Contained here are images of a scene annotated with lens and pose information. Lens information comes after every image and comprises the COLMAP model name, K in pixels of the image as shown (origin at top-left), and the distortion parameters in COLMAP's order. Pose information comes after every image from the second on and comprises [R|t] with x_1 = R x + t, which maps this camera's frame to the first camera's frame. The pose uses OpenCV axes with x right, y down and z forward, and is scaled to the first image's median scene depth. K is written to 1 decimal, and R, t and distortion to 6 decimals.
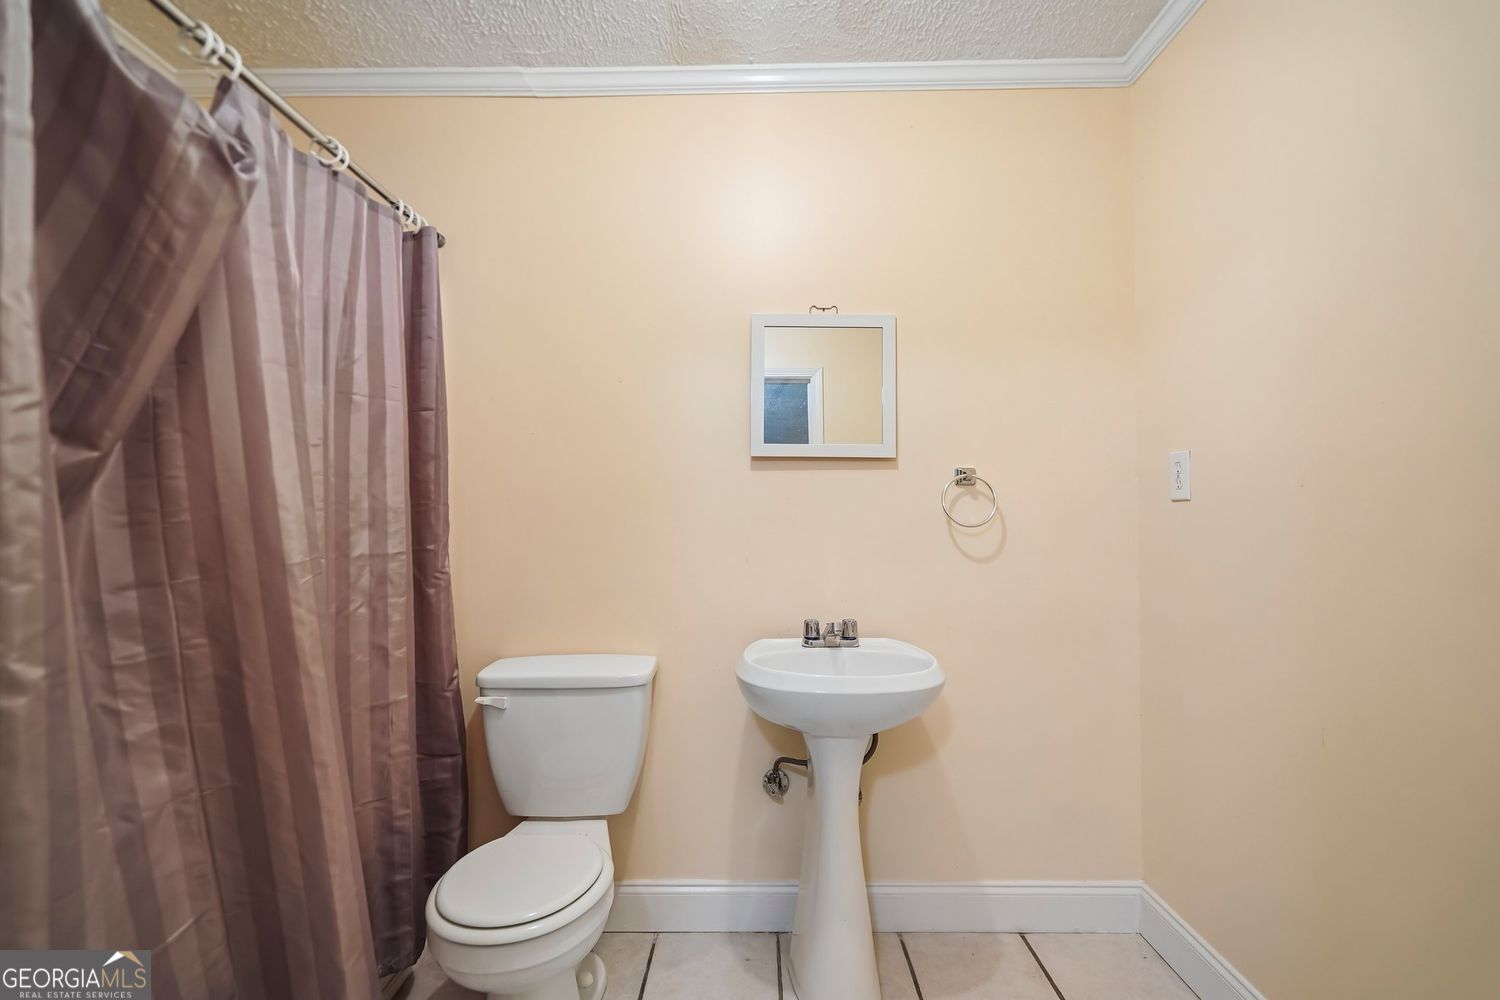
lens RADIAL K [[727.9, 0, 750.5], [0, 727.9, 501.5], [0, 0, 1]] dist [-0.002987, 0.000076]
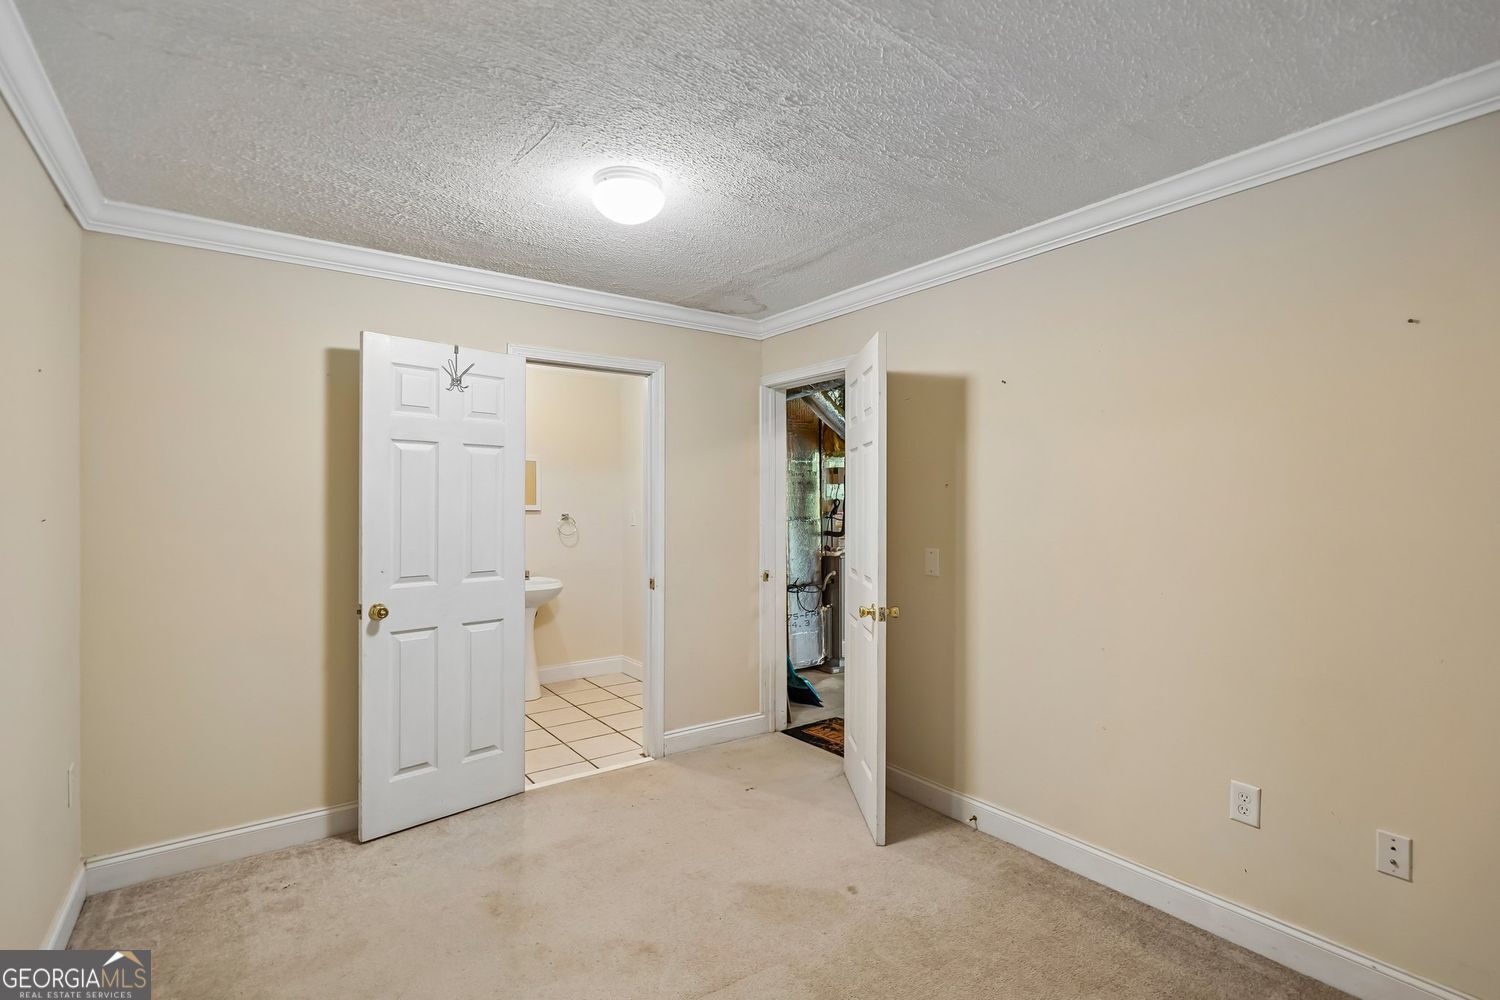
lens RADIAL K [[727.9, 0, 749.8], [0, 727.9, 500.4], [0, 0, 1]] dist [-0.002987, 0.000076]
pose [[0.807349, 0.009261, 0.590001, -0.772132], [-0.008416, 0.999956, -0.004179, -0.091646], [-0.590014, -0.001591, 0.807392, -1.647957]]
